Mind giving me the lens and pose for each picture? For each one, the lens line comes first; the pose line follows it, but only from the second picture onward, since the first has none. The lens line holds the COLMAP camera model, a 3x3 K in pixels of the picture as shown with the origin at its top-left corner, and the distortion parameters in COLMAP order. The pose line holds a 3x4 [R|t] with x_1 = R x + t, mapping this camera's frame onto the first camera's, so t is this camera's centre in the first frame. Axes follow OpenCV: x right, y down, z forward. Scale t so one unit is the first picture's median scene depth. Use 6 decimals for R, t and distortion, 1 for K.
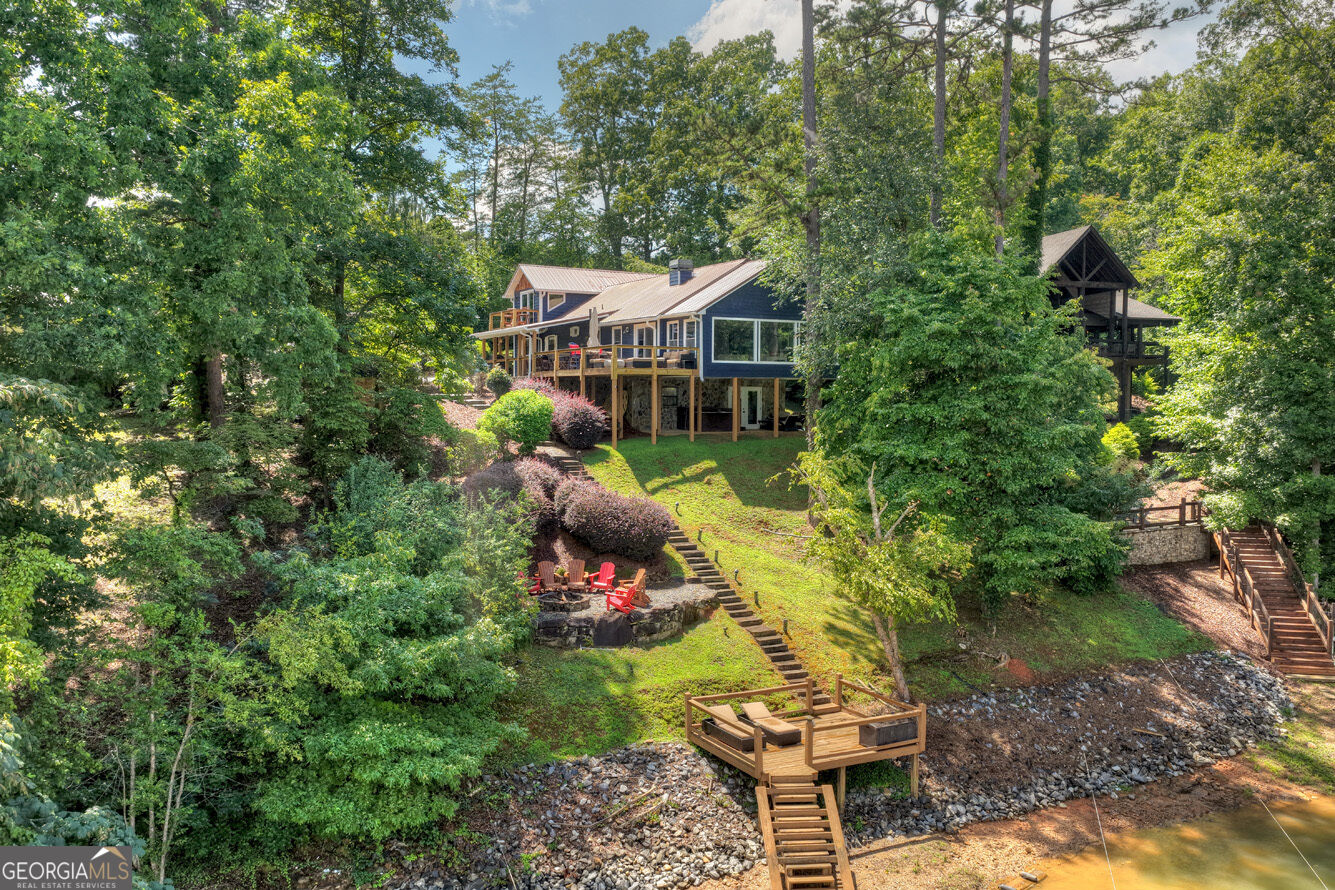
lens RADIAL K [[1110.6, 0, 670.7], [0, 1110.6, 450.7], [0, 0, 1]] dist [-0.003375, 0.015181]
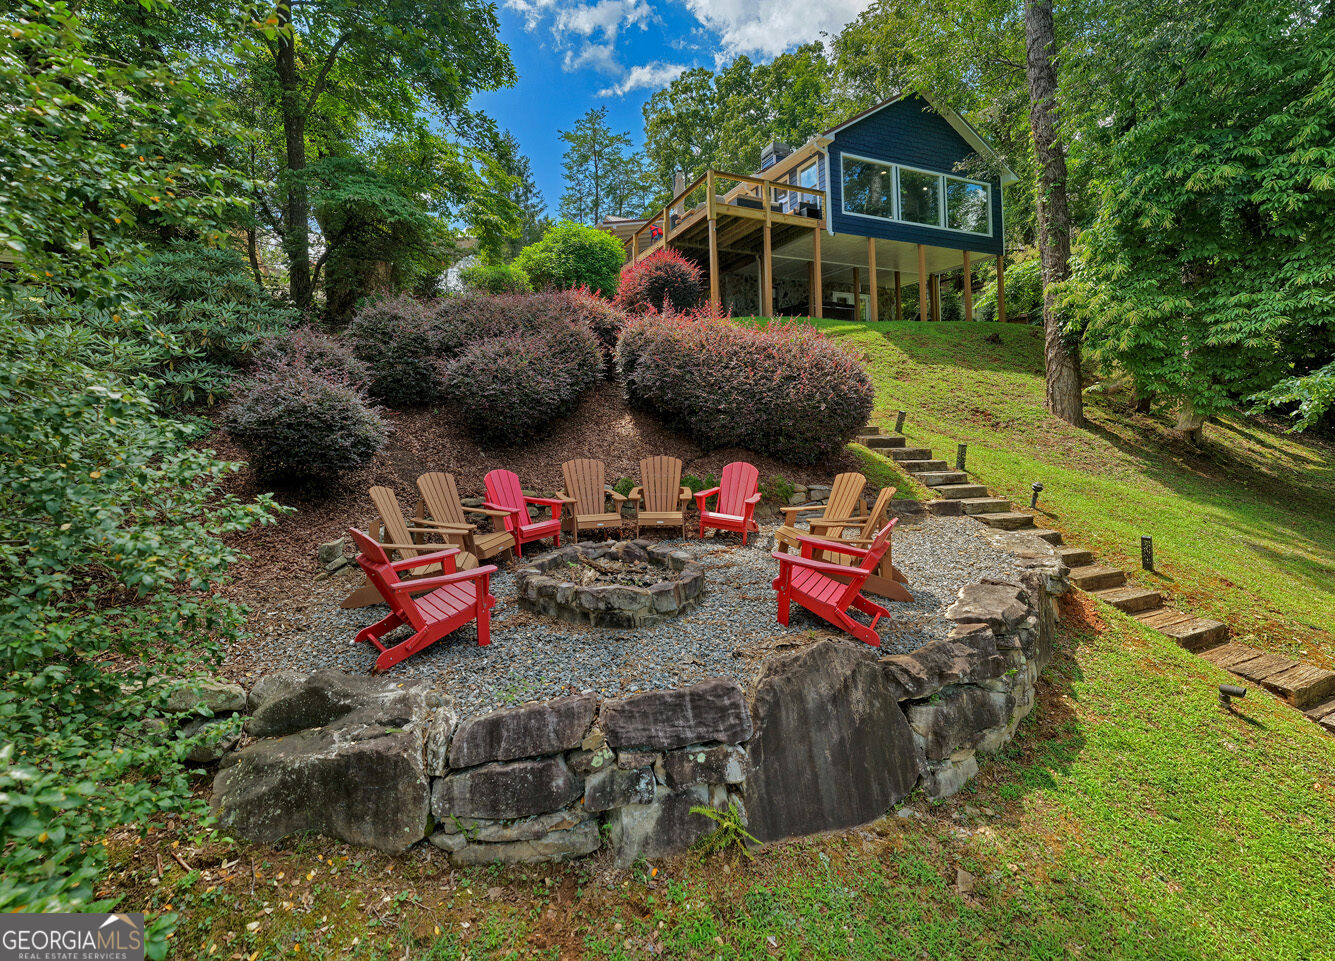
lens RADIAL K [[570.3, 0, 657.1], [0, 570.3, 421.3], [0, 0, 1]] dist [0.001752, 0.000112]
pose [[0.995342, -0.017563, -0.094793, -0.060462], [0.013150, 0.998810, -0.046973, 0.087113], [0.095505, 0.045508, 0.994388, 0.727157]]
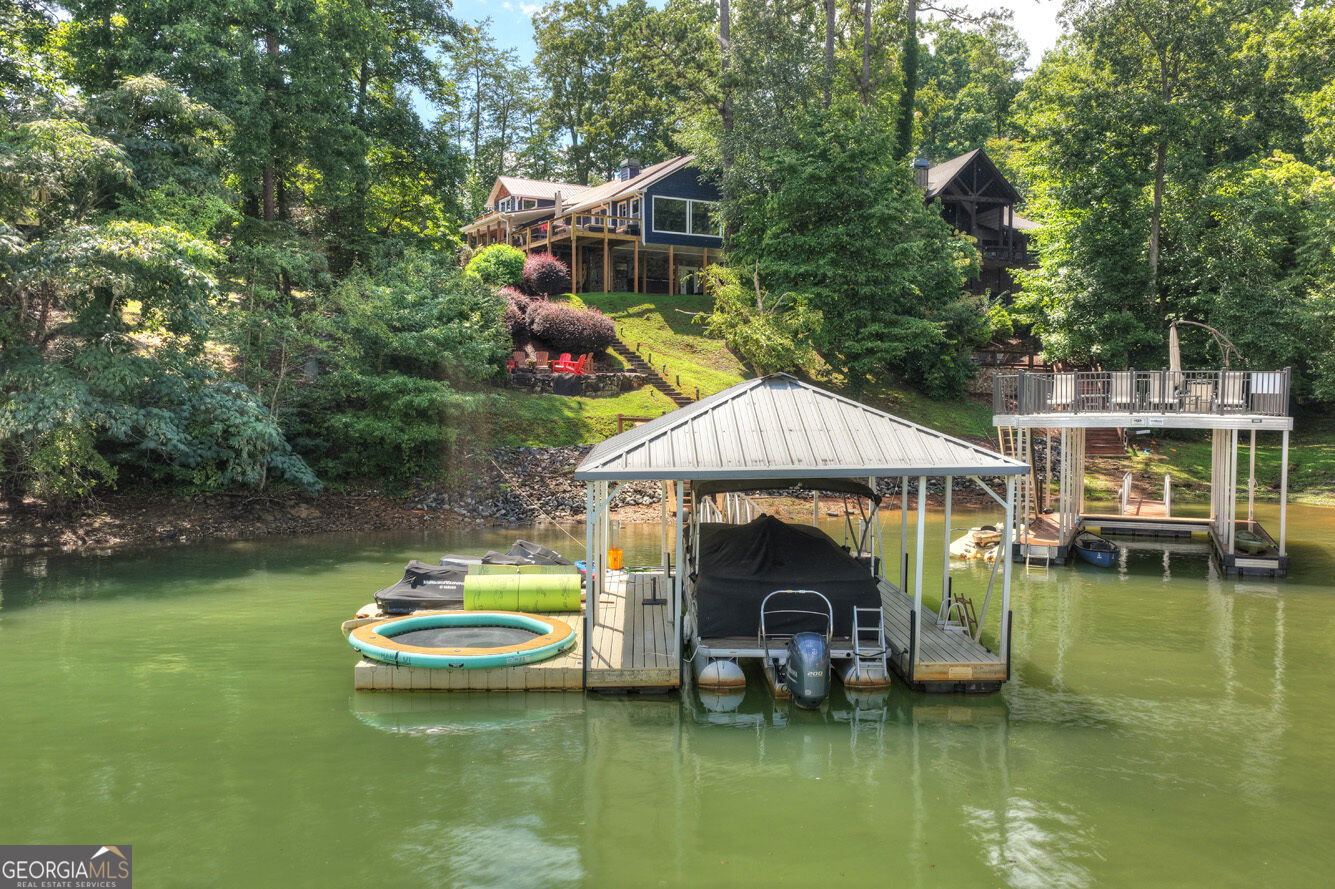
lens RADIAL K [[1110.6, 0, 670.7], [0, 1110.6, 450.2], [0, 0, 1]] dist [-0.003375, 0.015181]
pose [[0.999833, -0.002344, 0.018140, 0.040671], [0.002384, 0.999995, -0.002213, 0.200826], [-0.018135, 0.002255, 0.999833, -0.302096]]
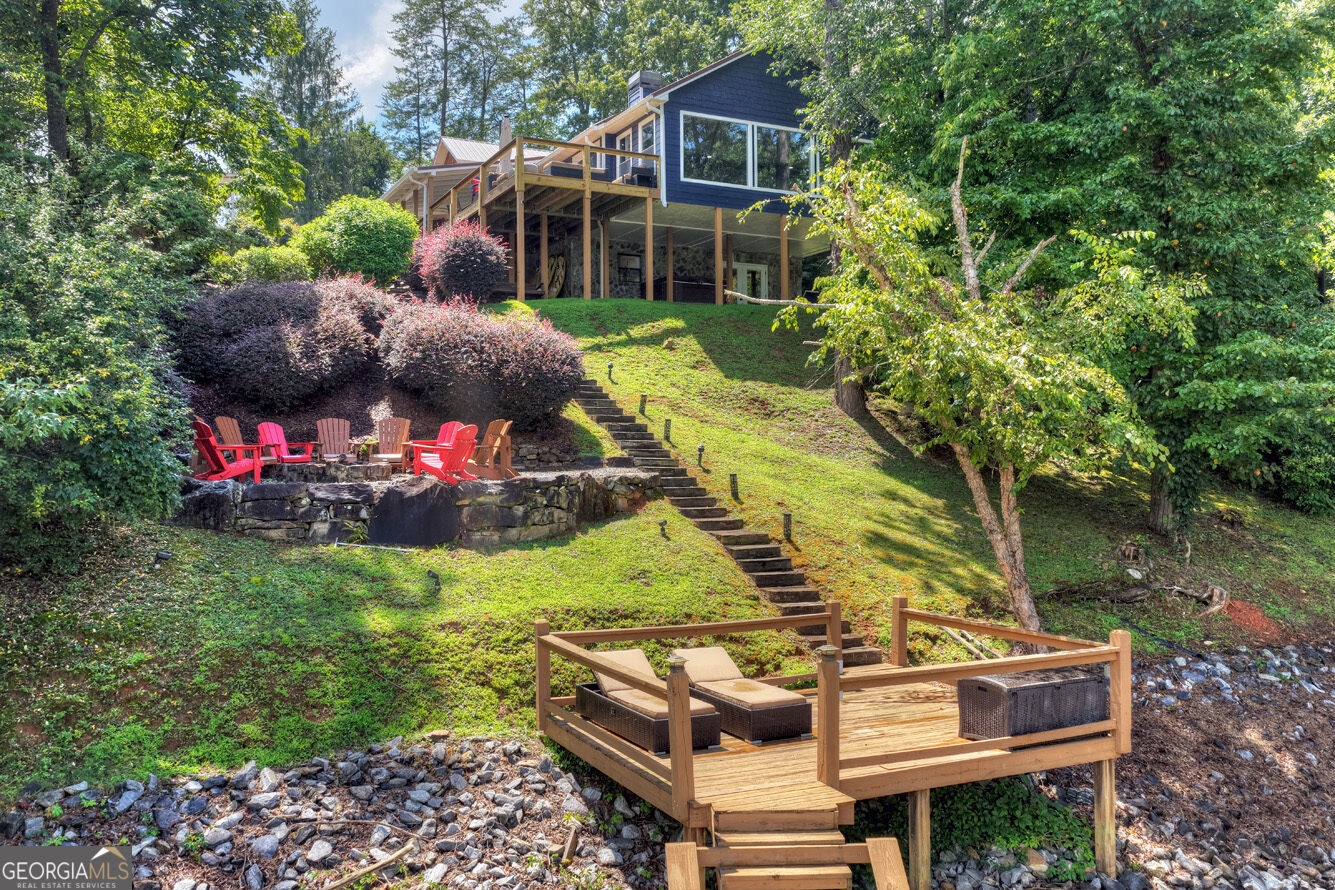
lens RADIAL K [[1110.6, 0, 670.7], [0, 1110.6, 450.7], [0, 0, 1]] dist [-0.003375, 0.015181]
pose [[0.999388, -0.012592, -0.032635, 0.059106], [0.010623, 0.998153, -0.059820, 0.134519], [0.033328, 0.059436, 0.997676, 0.433401]]
